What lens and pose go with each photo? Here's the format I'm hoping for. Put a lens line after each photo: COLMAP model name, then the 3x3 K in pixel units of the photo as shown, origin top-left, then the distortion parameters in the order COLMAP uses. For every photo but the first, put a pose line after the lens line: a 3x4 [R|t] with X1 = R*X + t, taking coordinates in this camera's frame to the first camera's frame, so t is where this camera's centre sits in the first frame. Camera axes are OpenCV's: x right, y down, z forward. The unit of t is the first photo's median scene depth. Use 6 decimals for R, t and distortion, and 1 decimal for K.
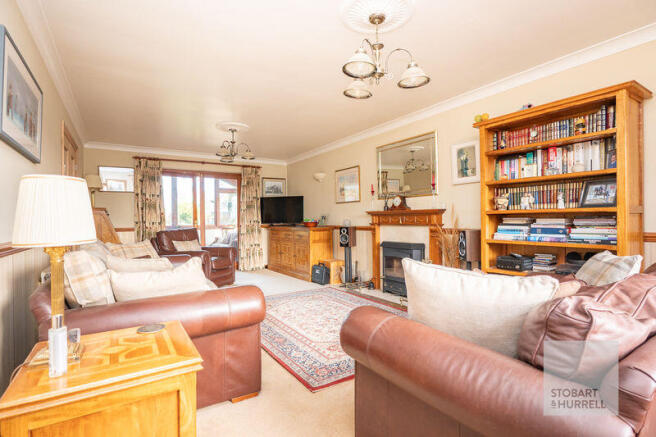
lens RADIAL K [[327.9, 0, 328.3], [0, 327.9, 219.5], [0, 0, 1]] dist [0.002115, 0.000187]
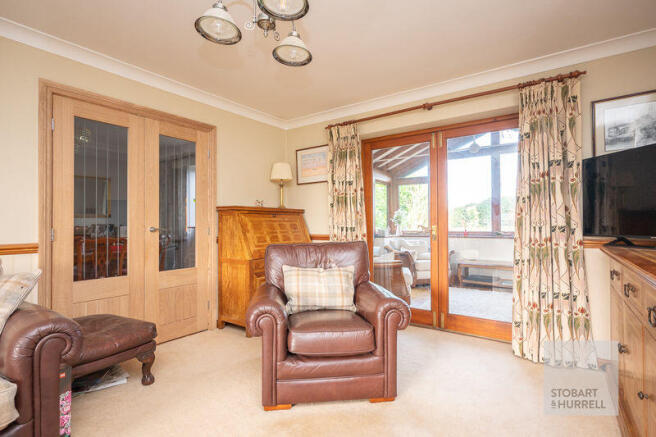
lens RADIAL K [[327.9, 0, 328.0], [0, 327.9, 216.9], [0, 0, 1]] dist [0.002115, 0.000187]
pose [[0.365940, -0.003880, -0.930630, 0.018687], [0.004553, 0.999987, -0.002379, -0.007249], [0.930627, -0.003367, 0.365953, 0.633525]]
